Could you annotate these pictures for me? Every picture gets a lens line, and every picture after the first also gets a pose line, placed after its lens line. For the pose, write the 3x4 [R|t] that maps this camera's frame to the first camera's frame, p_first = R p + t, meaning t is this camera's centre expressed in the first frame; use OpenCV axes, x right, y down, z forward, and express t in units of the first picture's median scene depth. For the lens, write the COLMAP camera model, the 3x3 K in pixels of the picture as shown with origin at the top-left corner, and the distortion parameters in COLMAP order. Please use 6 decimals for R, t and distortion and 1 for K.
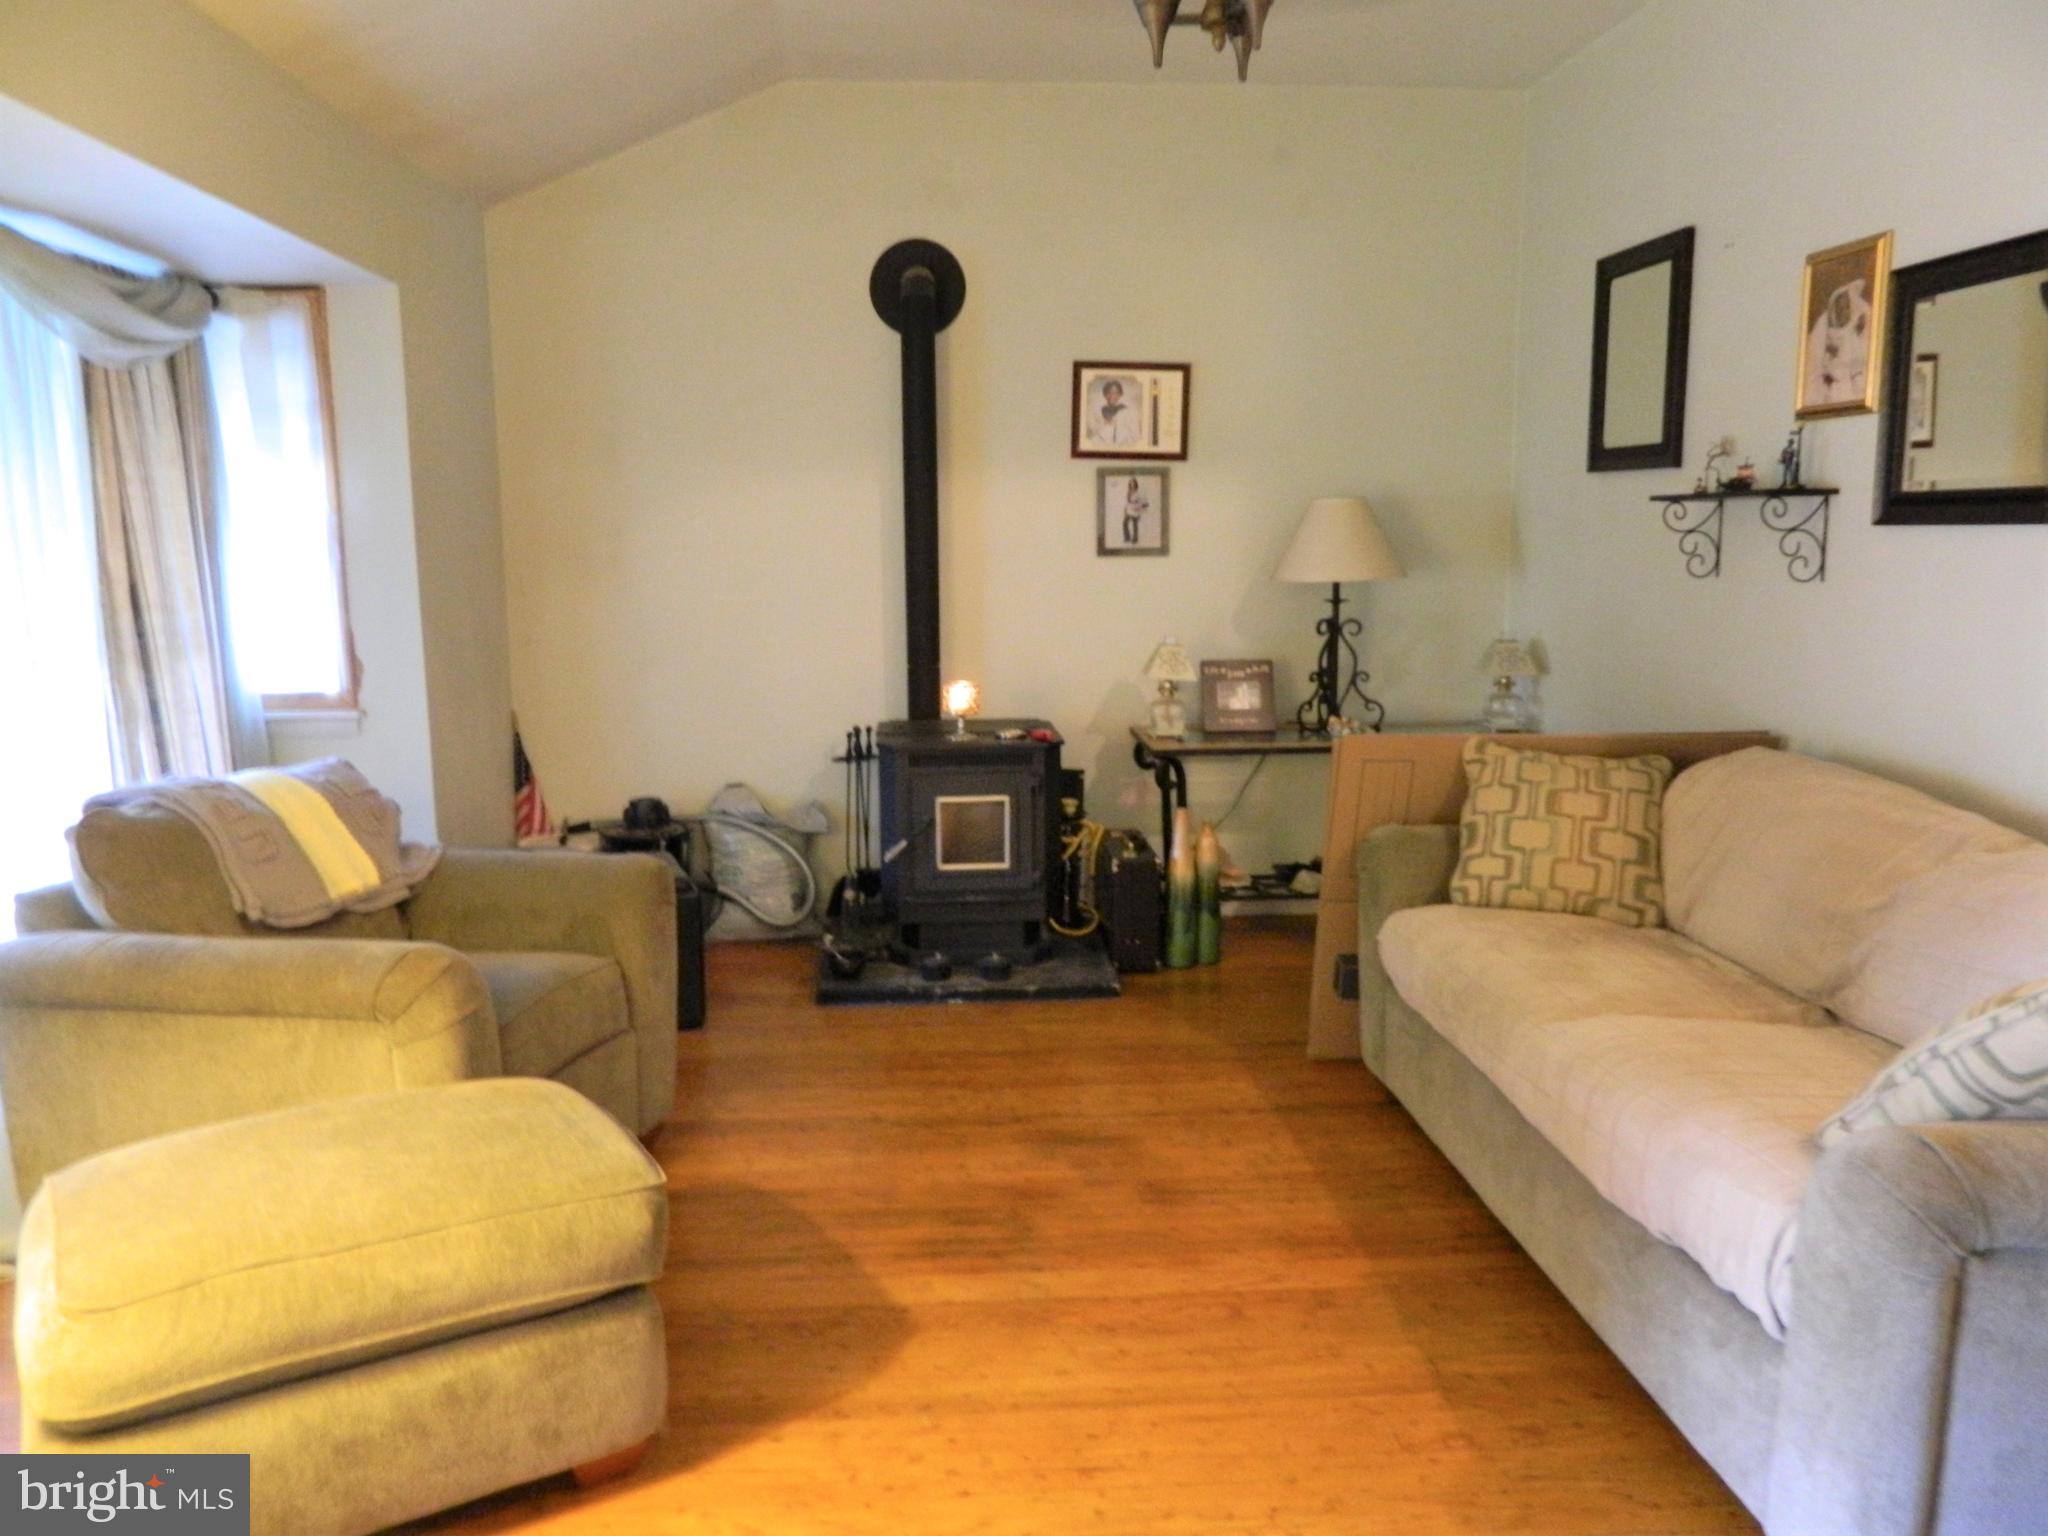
lens RADIAL K [[1500.4, 0, 1024.0], [0, 1500.4, 768.0], [0, 0, 1]] dist [0.002712, -0.001170]
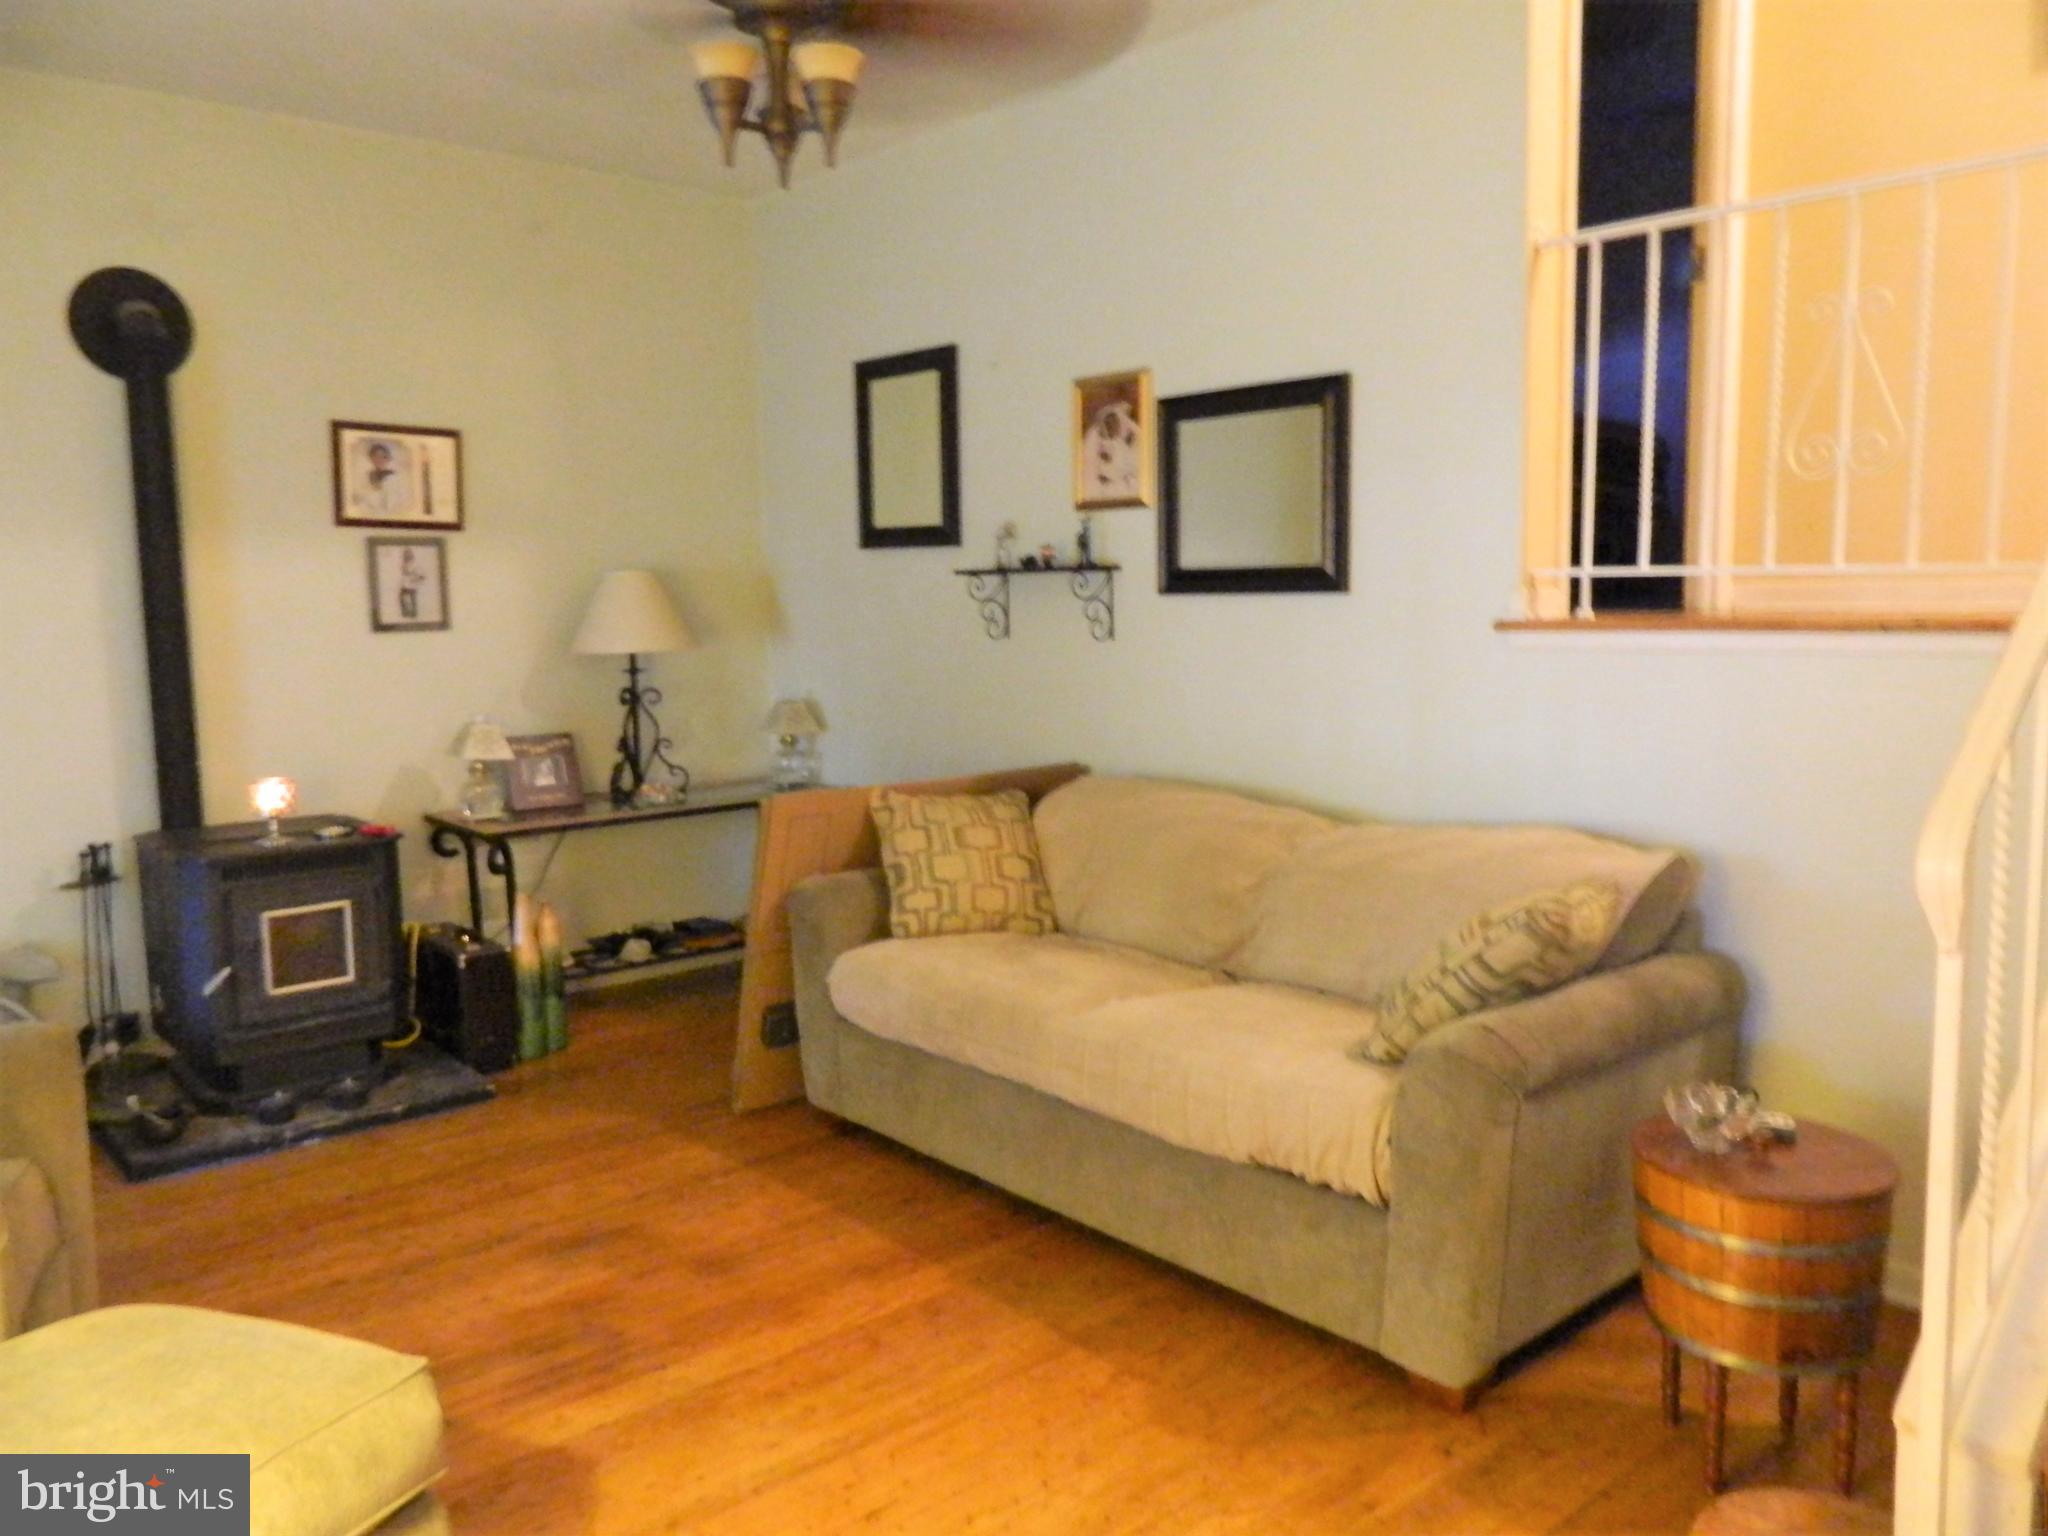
lens RADIAL K [[1500.4, 0, 1024.0], [0, 1500.4, 768.0], [0, 0, 1]] dist [0.002712, -0.001170]
pose [[0.800776, -0.075878, 0.594138, -0.242468], [0.101884, 0.994743, -0.010280, -0.011016], [-0.590235, 0.068765, 0.804297, 0.040971]]
